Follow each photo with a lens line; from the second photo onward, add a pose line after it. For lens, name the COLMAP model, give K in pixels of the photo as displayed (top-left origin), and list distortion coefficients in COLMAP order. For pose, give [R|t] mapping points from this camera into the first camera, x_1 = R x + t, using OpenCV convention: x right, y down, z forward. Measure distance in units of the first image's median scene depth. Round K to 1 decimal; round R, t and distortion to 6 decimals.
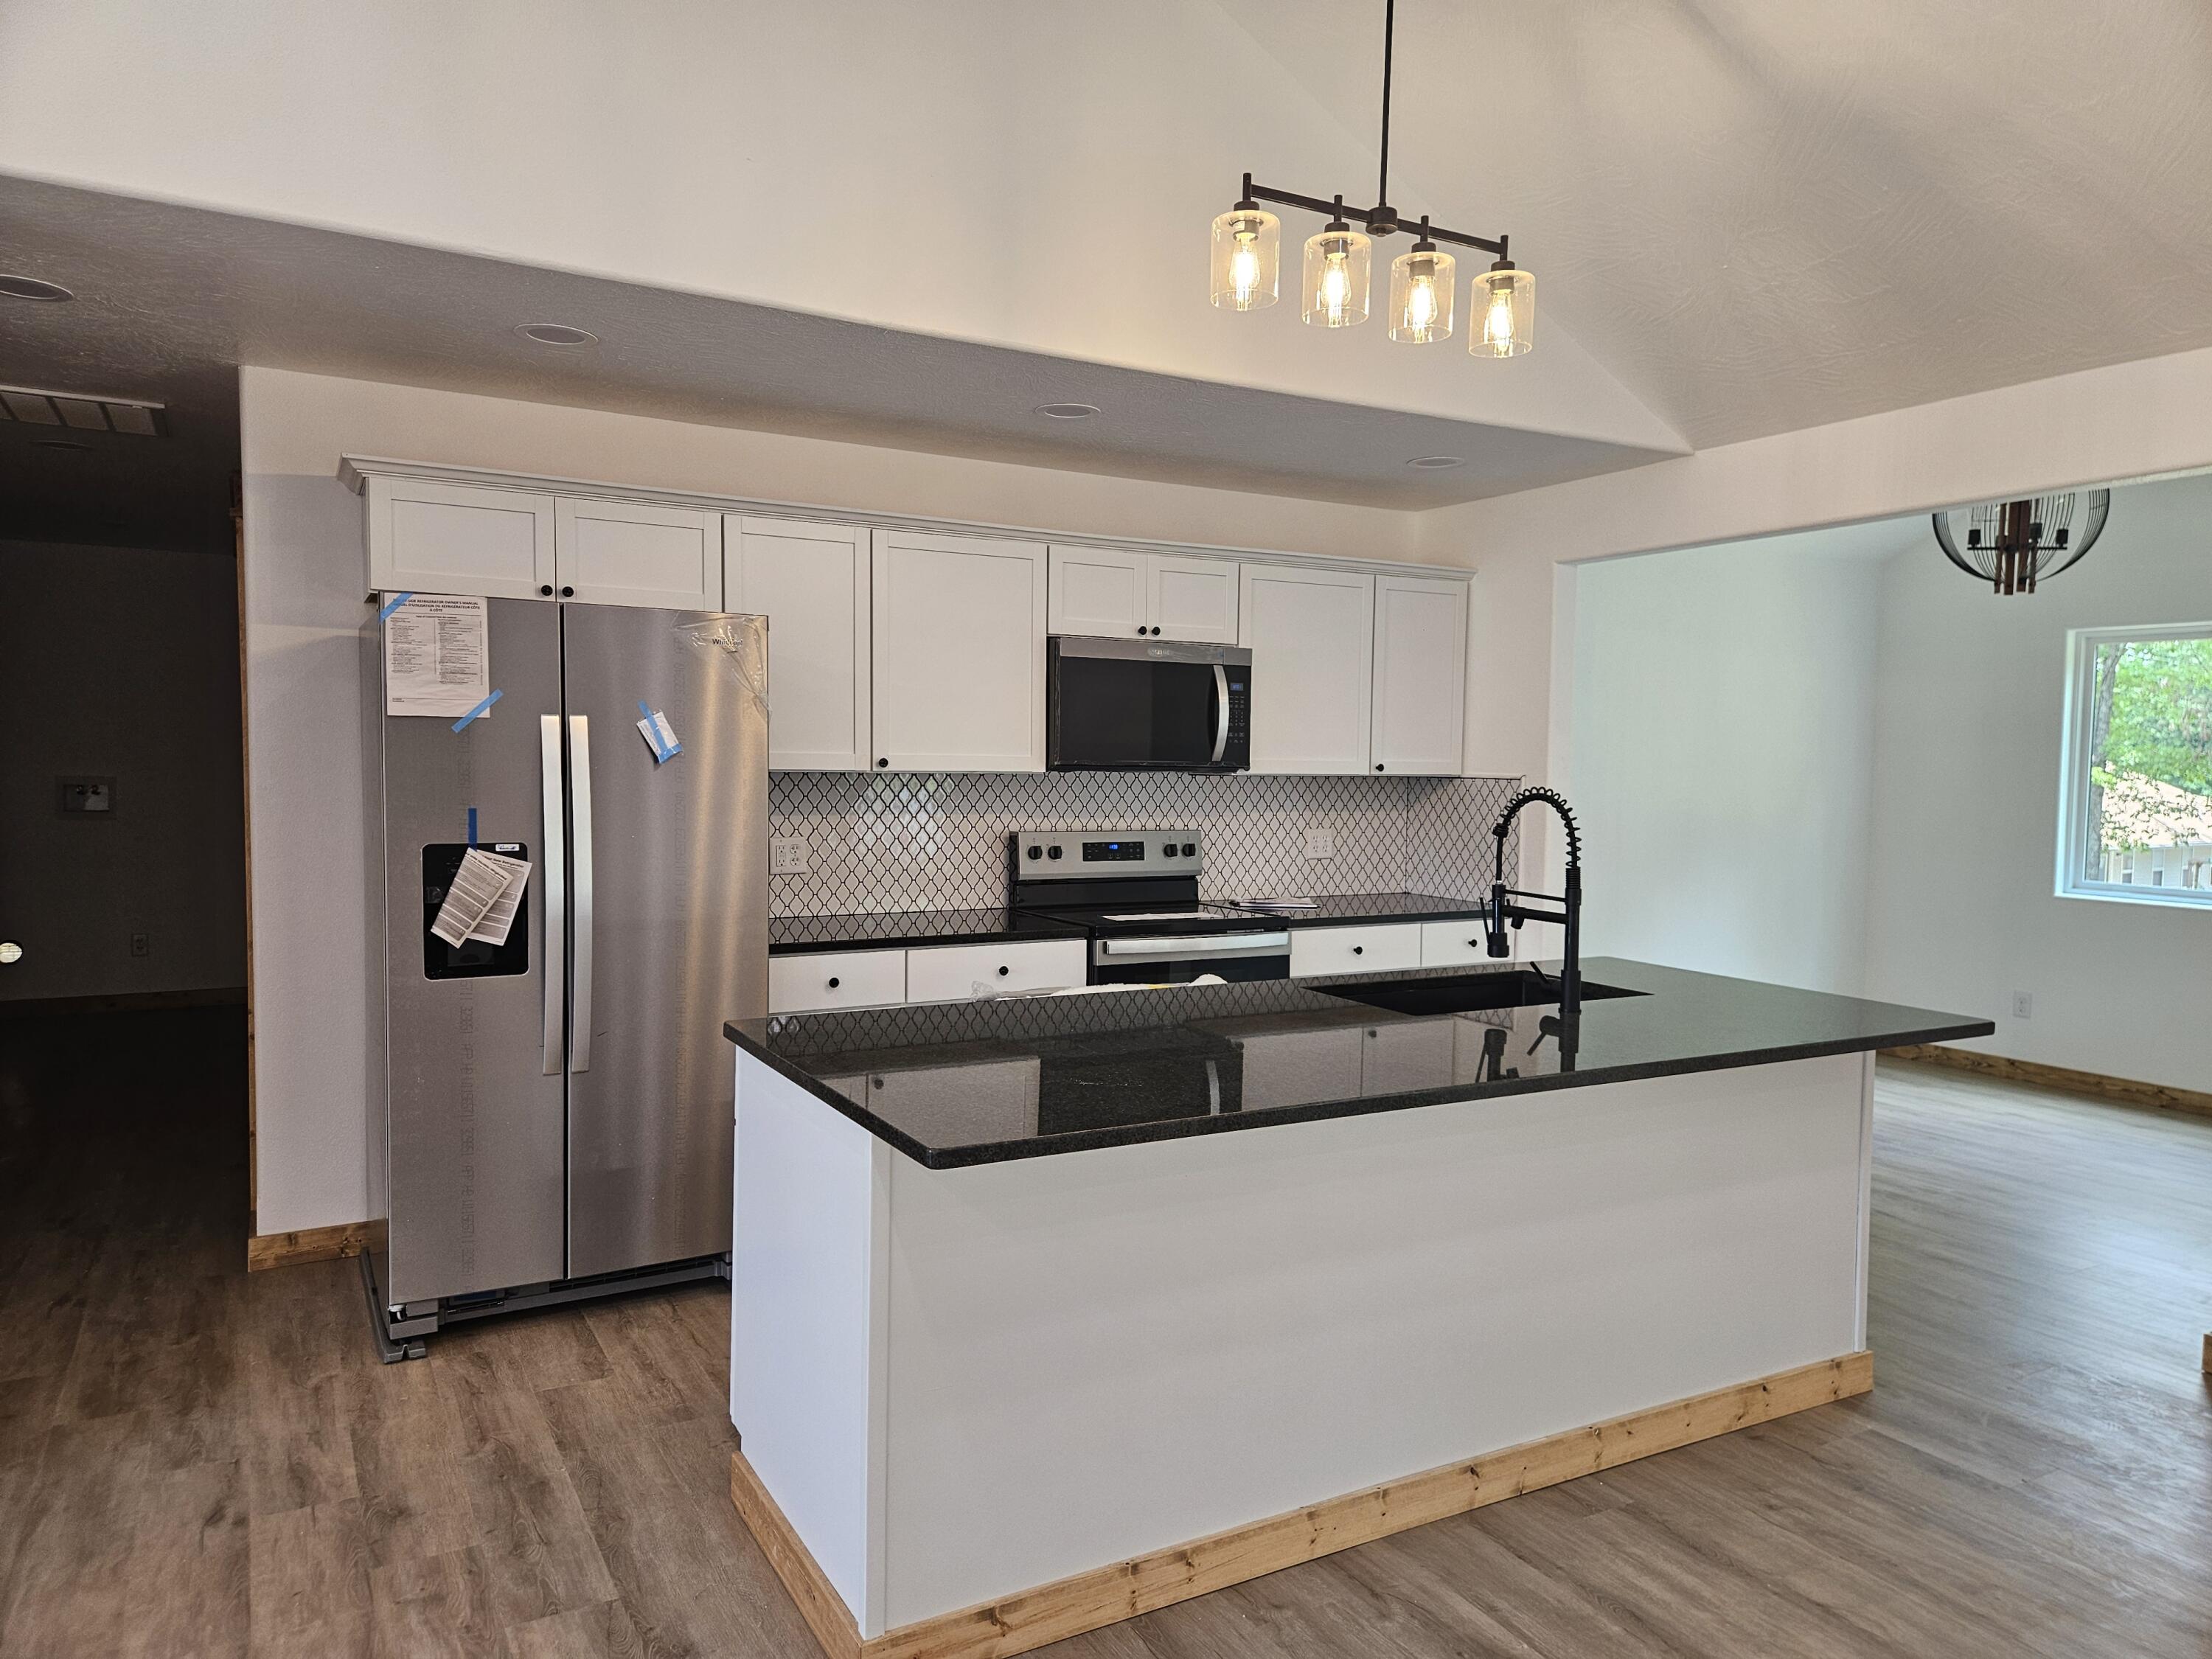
lens RADIAL K [[1475.8, 0, 1102.0], [0, 1475.8, 841.8], [0, 0, 1]] dist [0.071357, -0.060711]
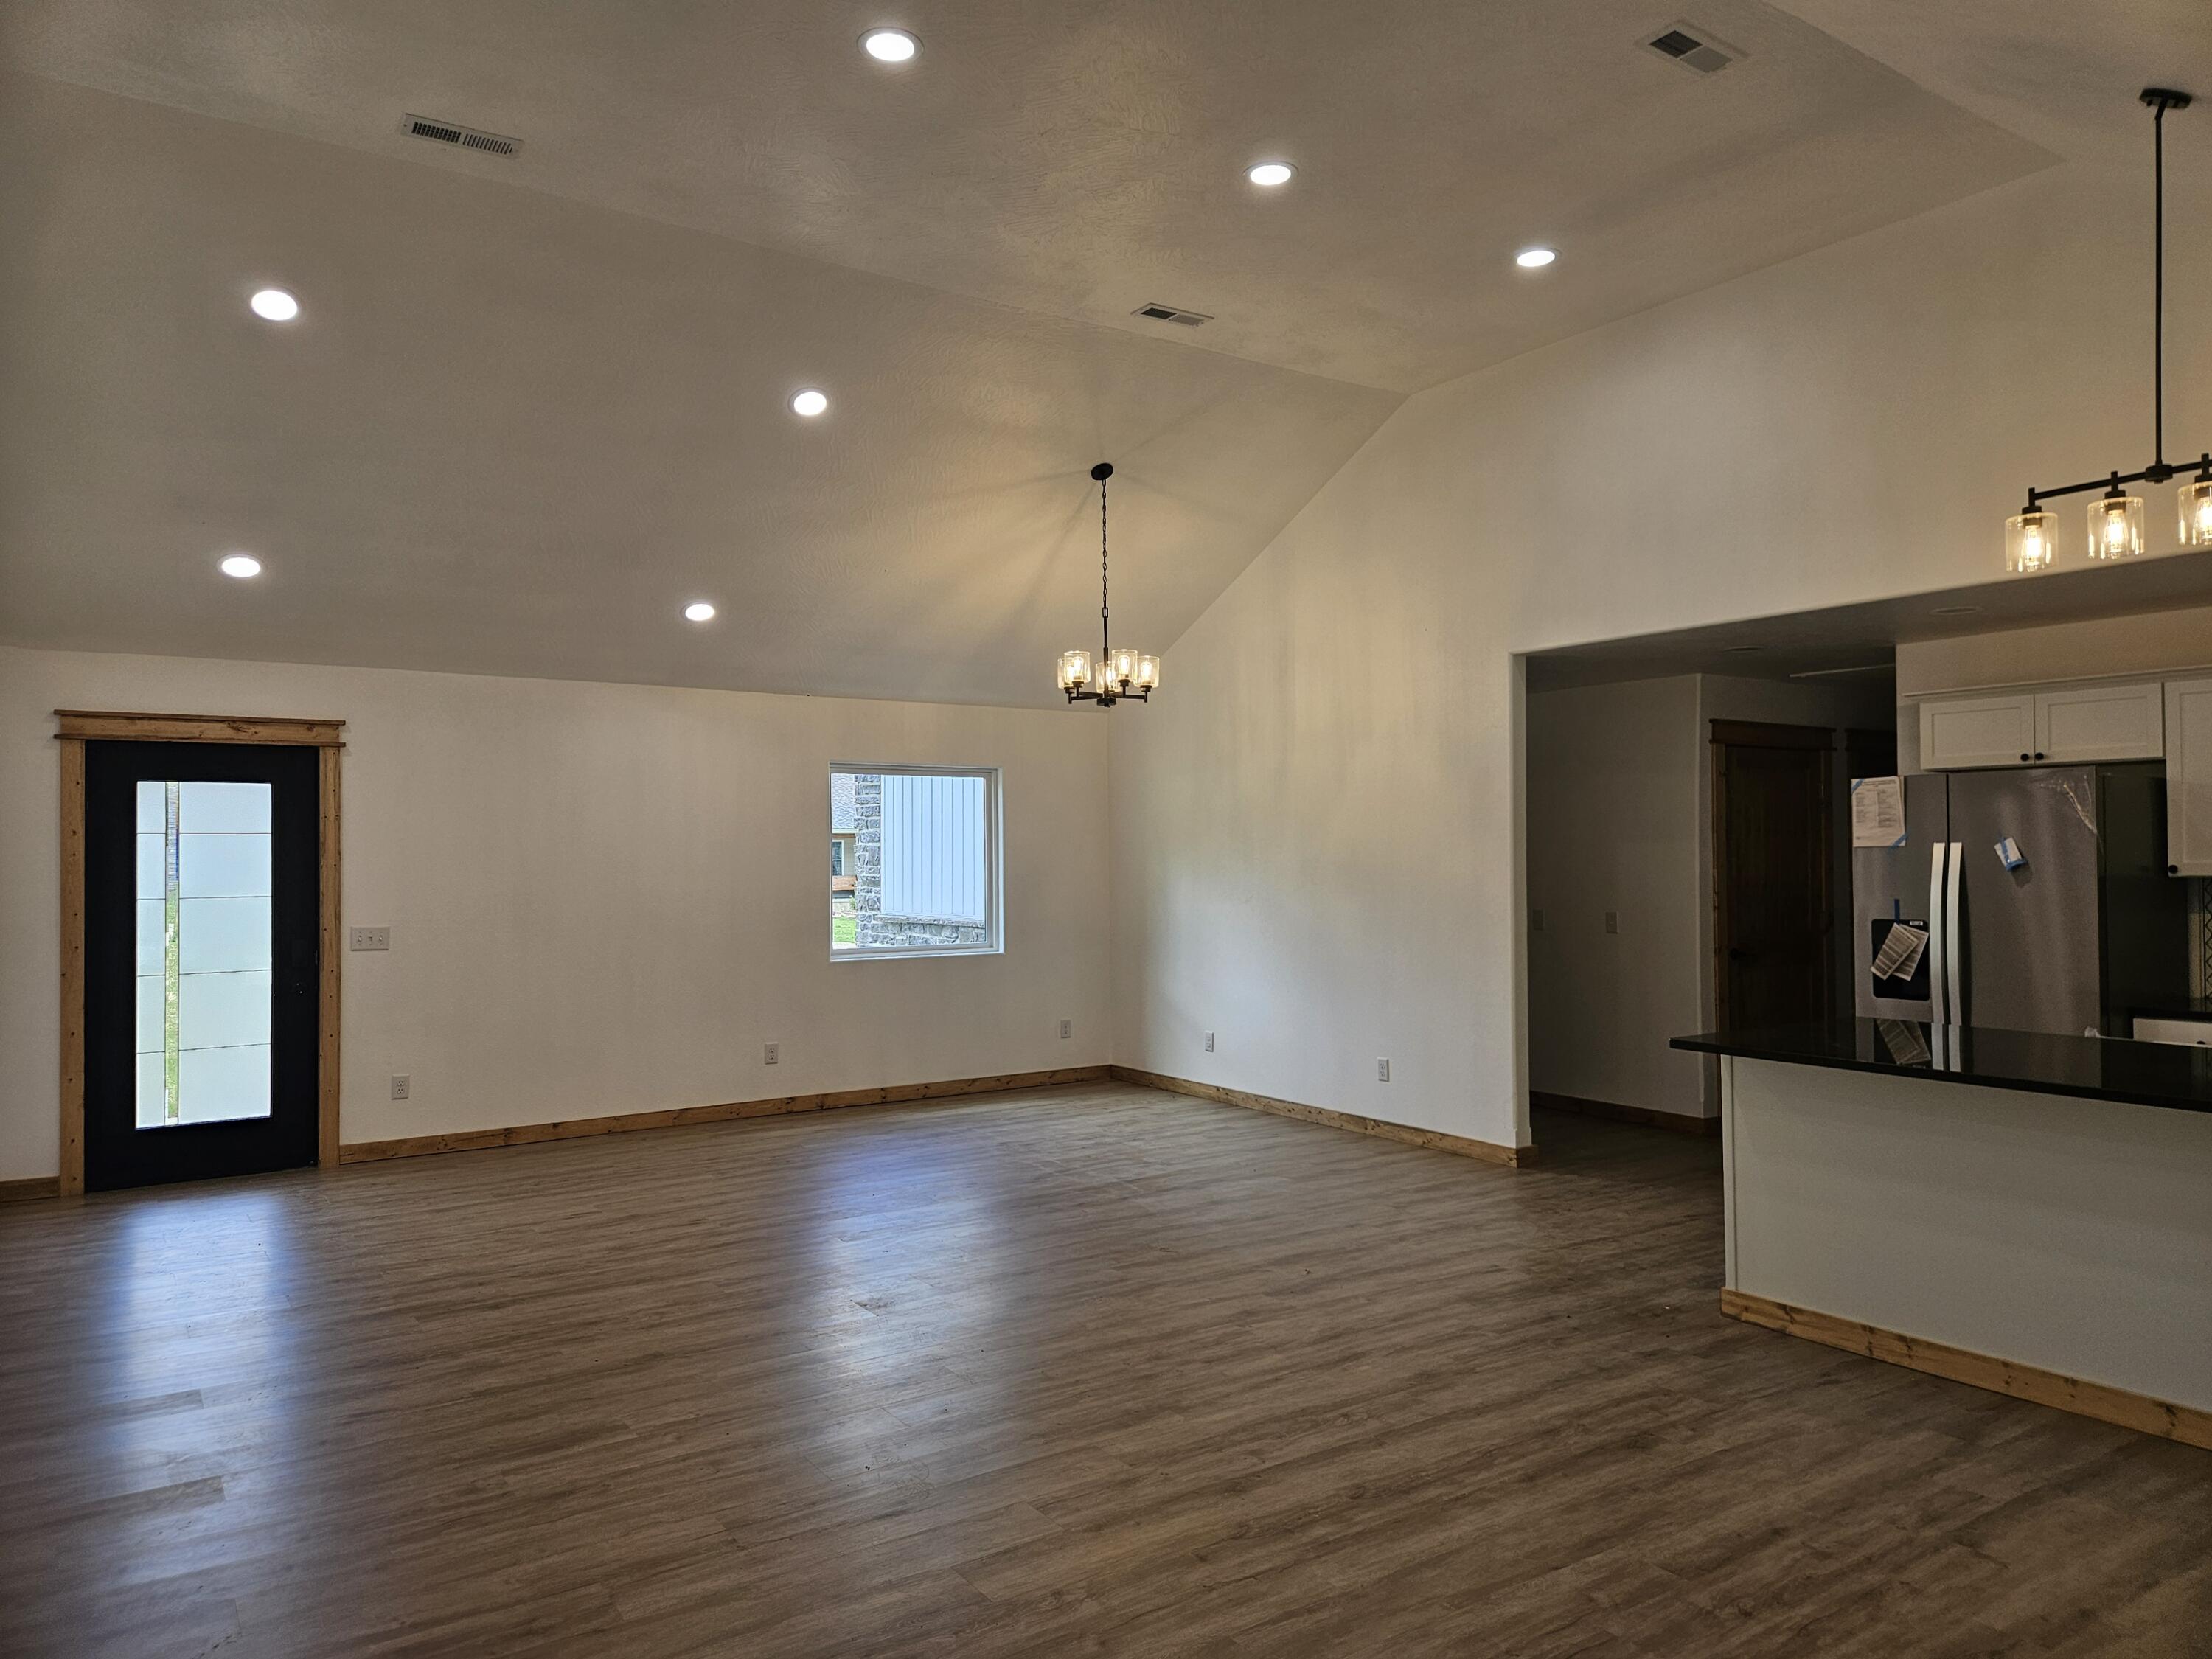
lens RADIAL K [[1475.8, 0, 1102.0], [0, 1475.8, 841.8], [0, 0, 1]] dist [0.071357, -0.060711]
pose [[0.082110, -0.027005, -0.996257, 1.197229], [-0.048177, 0.998357, -0.031033, 0.008869], [0.995458, 0.050545, 0.080674, -0.047390]]
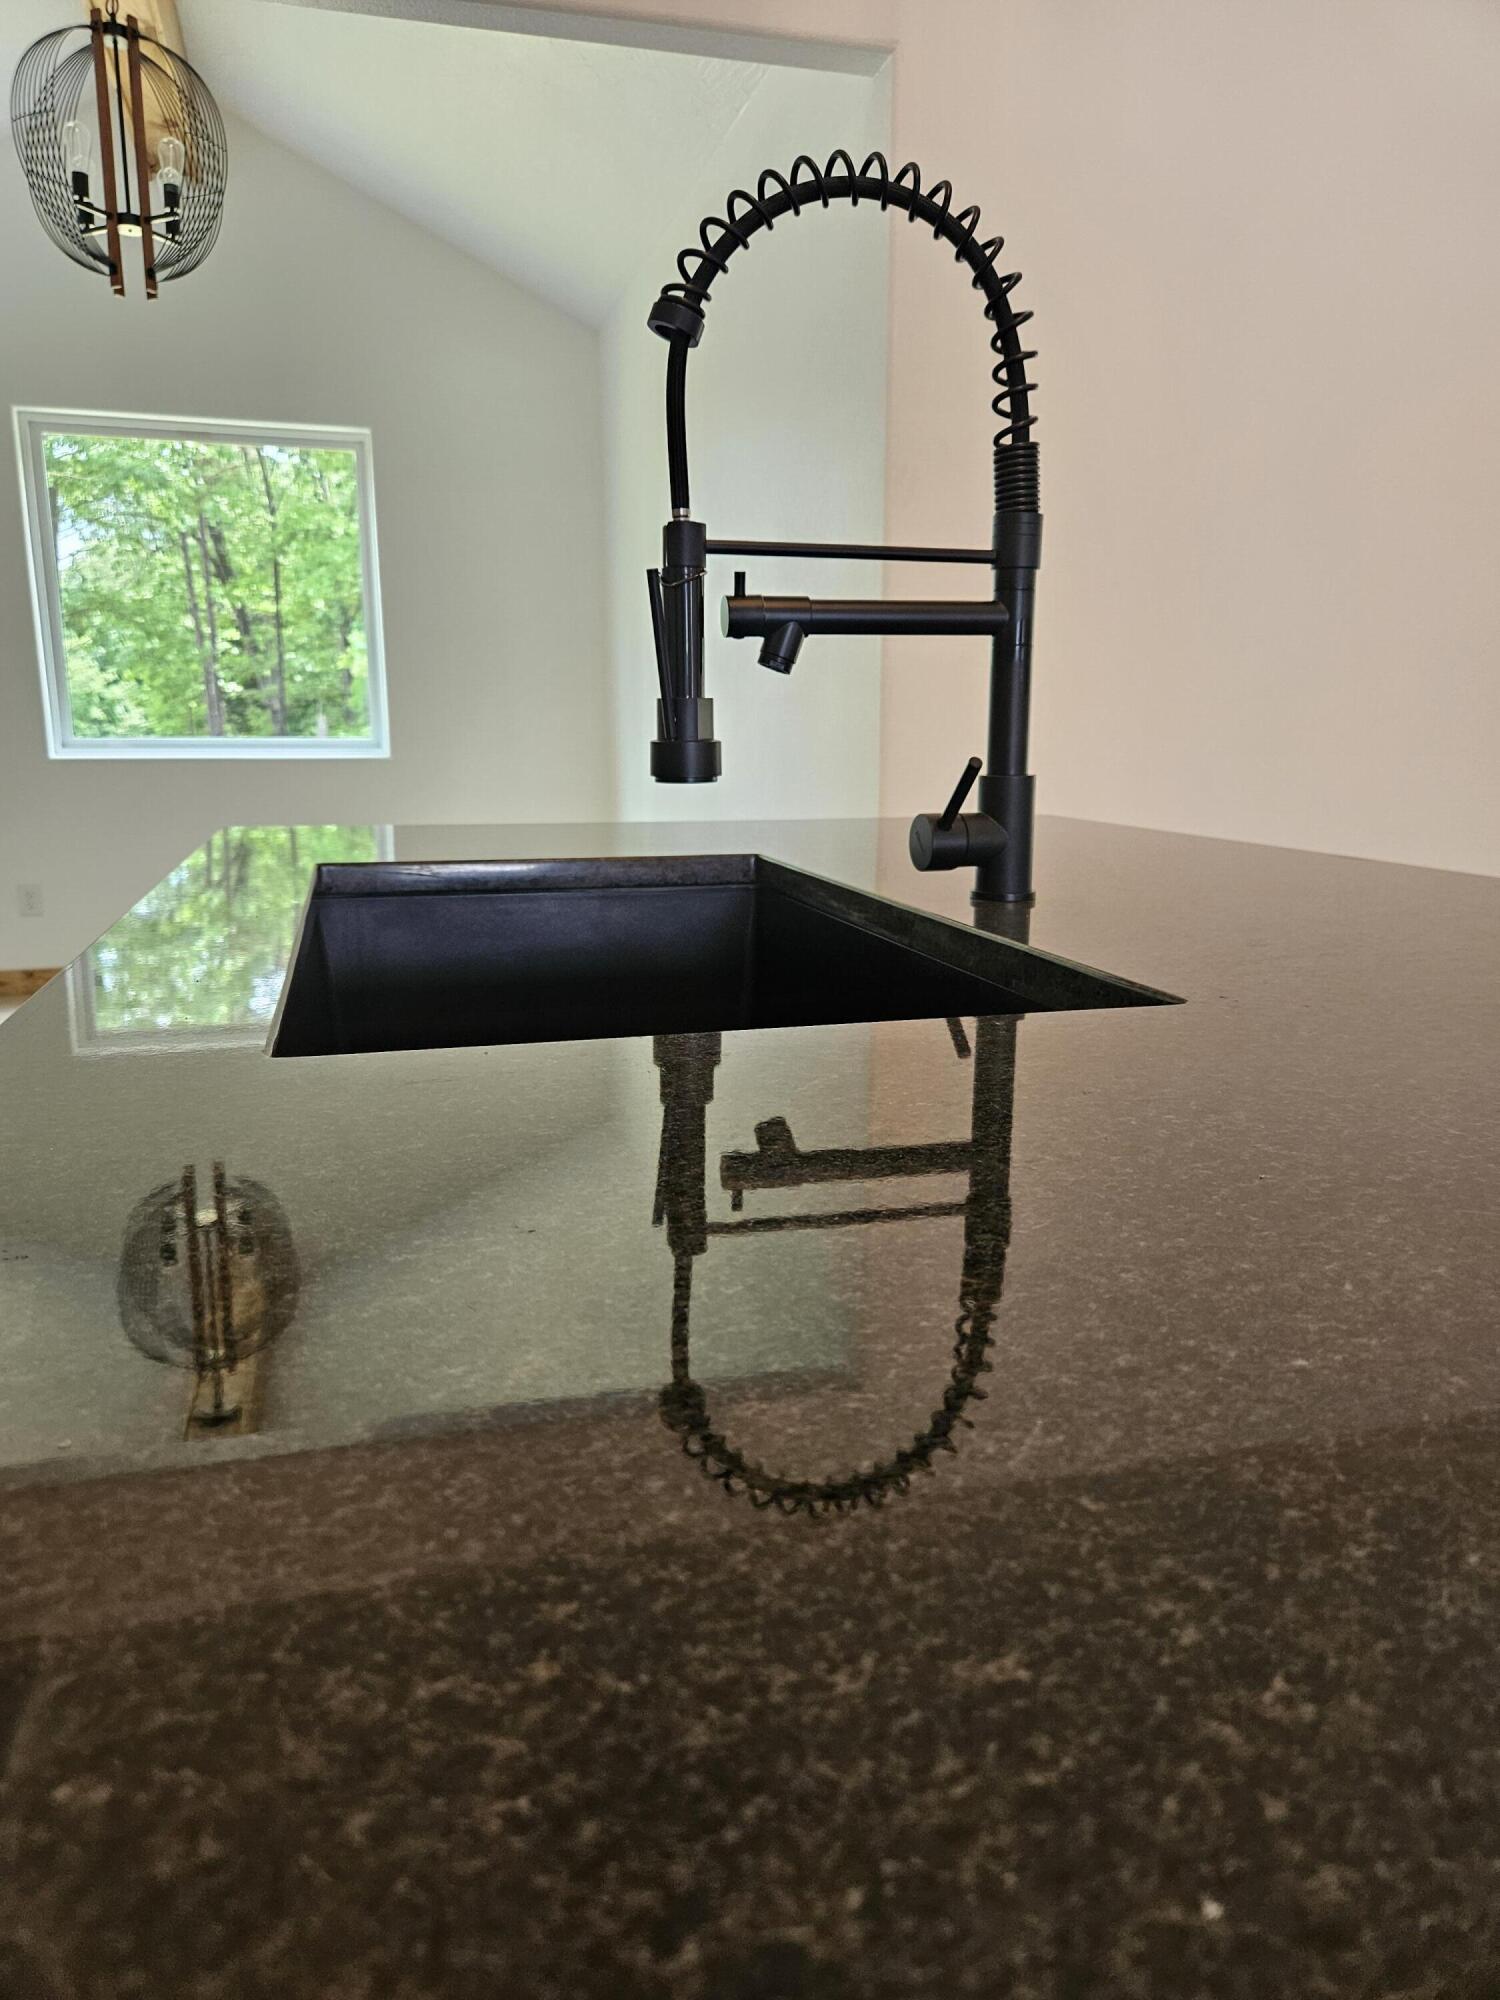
lens RADIAL K [[1326.0, 0, 750.0], [0, 1326.0, 1000.0], [0, 0, 1]] dist [0.085703, -0.077943]
pose [[0.223834, -0.213583, 0.950937, 0.003542], [0.055768, 0.976901, 0.206288, 0.063120], [-0.973030, 0.006858, 0.230575, 0.883521]]
